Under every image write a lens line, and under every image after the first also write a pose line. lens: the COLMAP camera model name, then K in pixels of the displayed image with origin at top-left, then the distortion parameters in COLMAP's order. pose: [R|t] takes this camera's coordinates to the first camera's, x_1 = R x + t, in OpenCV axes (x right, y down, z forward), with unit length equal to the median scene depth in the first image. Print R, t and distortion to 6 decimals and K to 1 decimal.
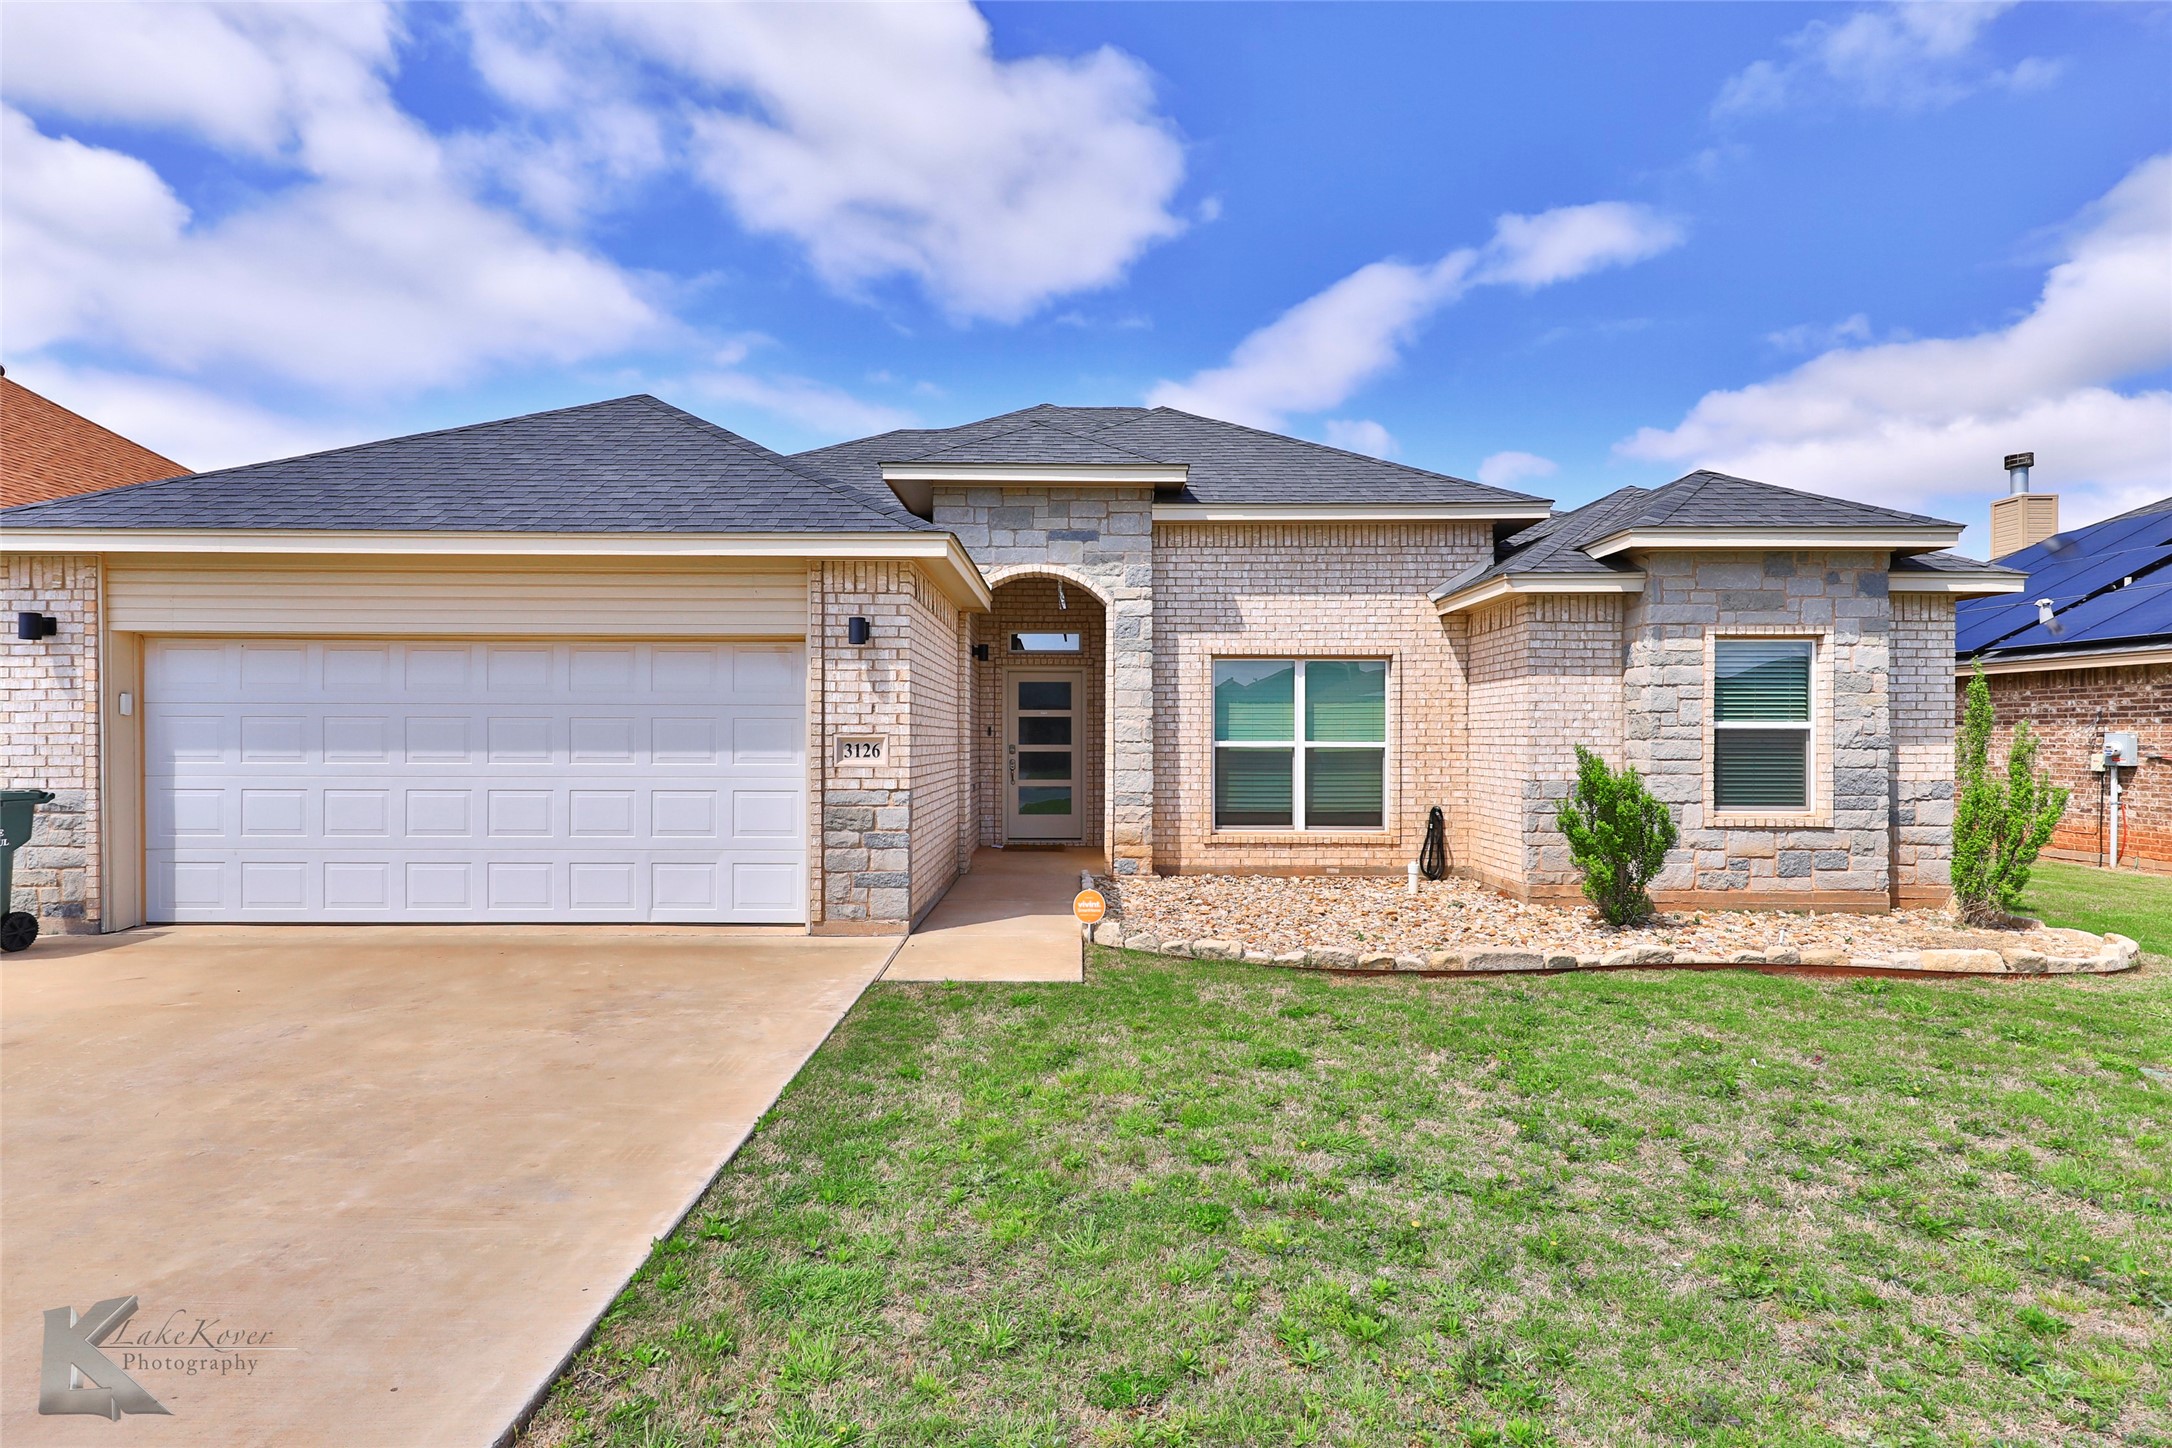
lens RADIAL K [[1043.4, 0, 1088.2], [0, 1043.4, 737.8], [0, 0, 1]] dist [0.020042, -0.007554]
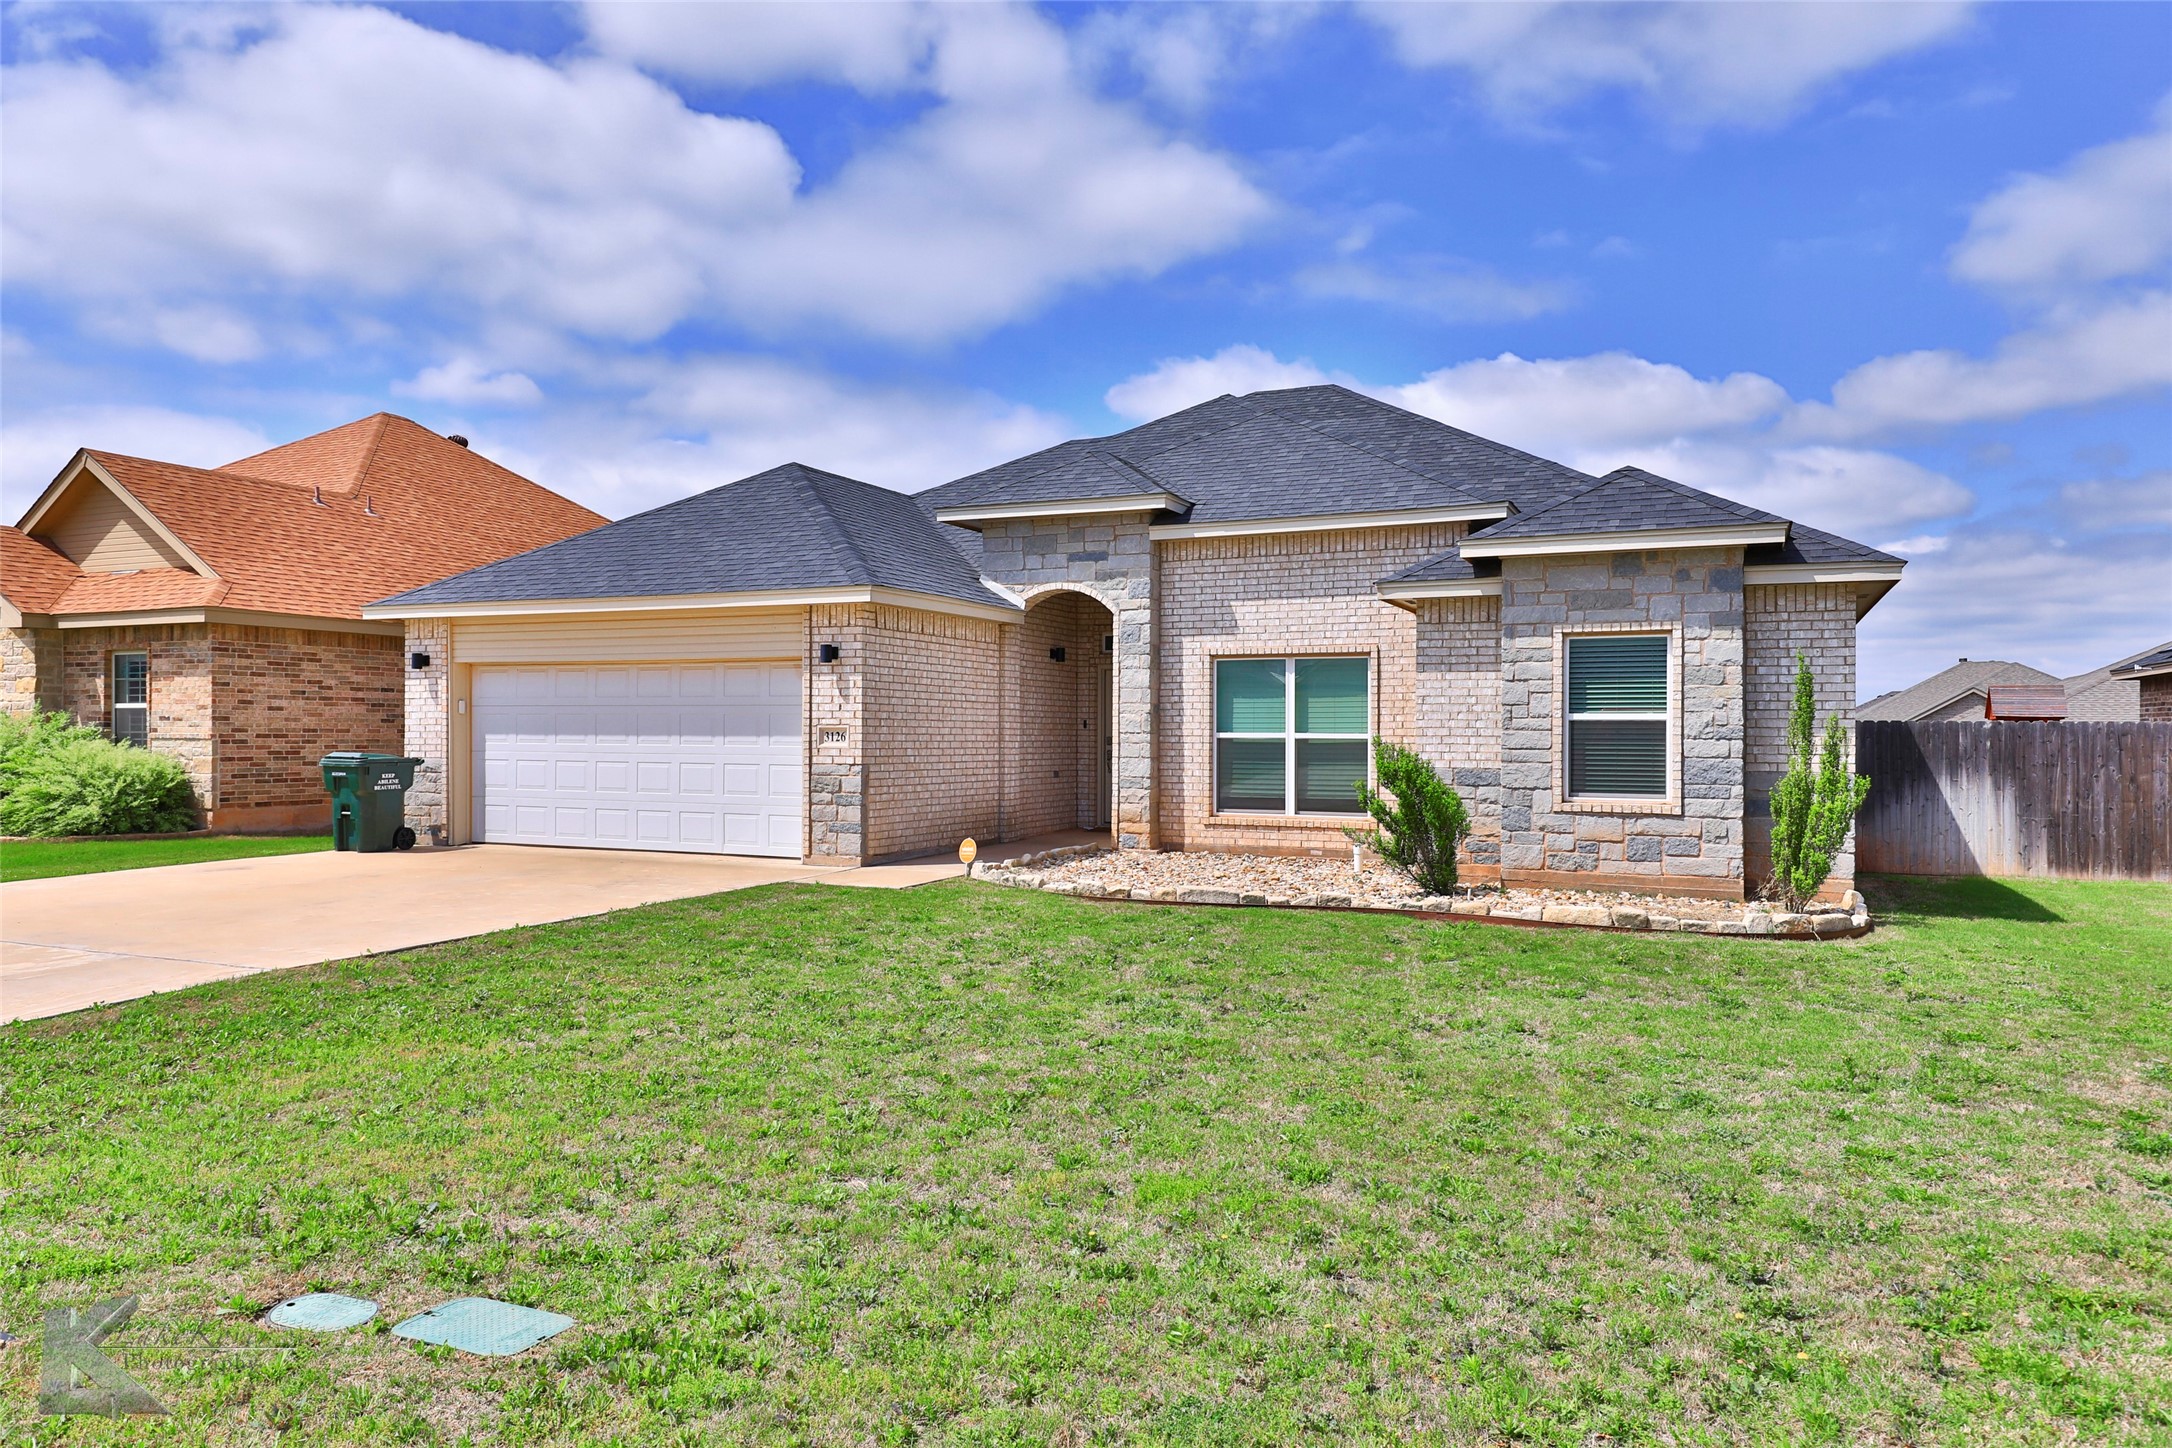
lens RADIAL K [[1413.8, 0, 1103.7], [0, 1413.8, 735.1], [0, 0, 1]] dist [0.027949, -0.003154]
pose [[0.913621, 0.002234, -0.406560, 0.754707], [-0.002971, 0.999995, -0.001181, 0.009506], [0.406555, 0.002287, 0.913623, -0.513840]]
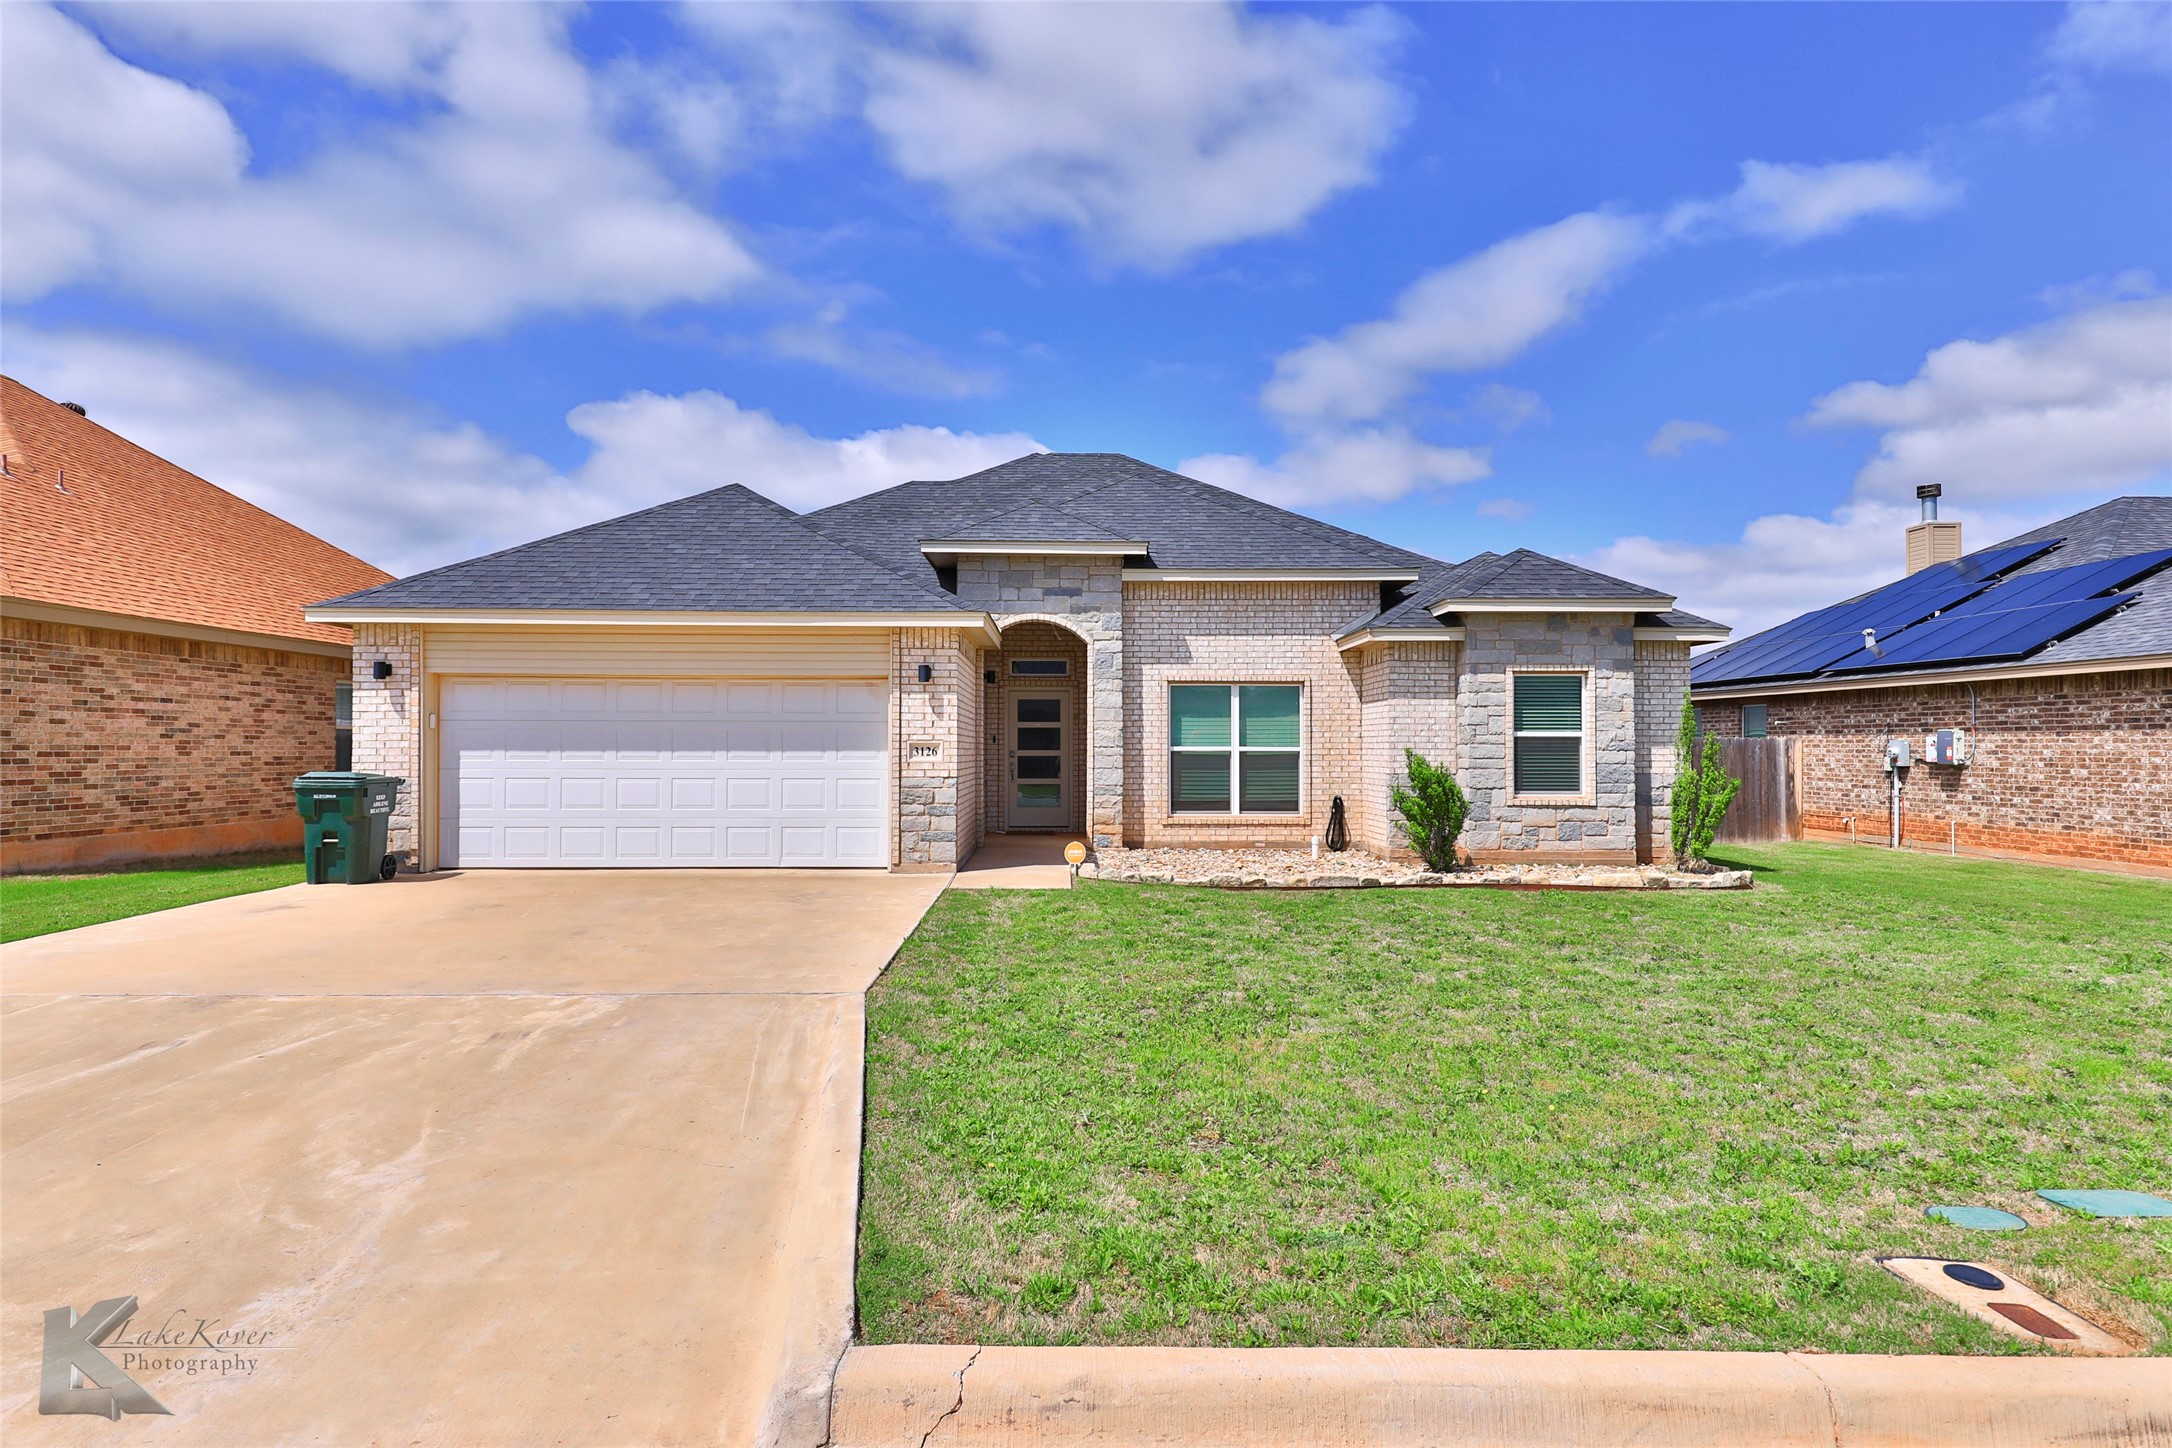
lens RADIAL K [[1240.6, 0, 1099.5], [0, 1240.6, 730.3], [0, 0, 1]] dist [0.027132, -0.005569]
pose [[0.999779, -0.000916, 0.020997, -0.001147], [0.001241, 0.999880, -0.015458, 0.008090], [-0.020981, 0.015481, 0.999660, -0.676812]]
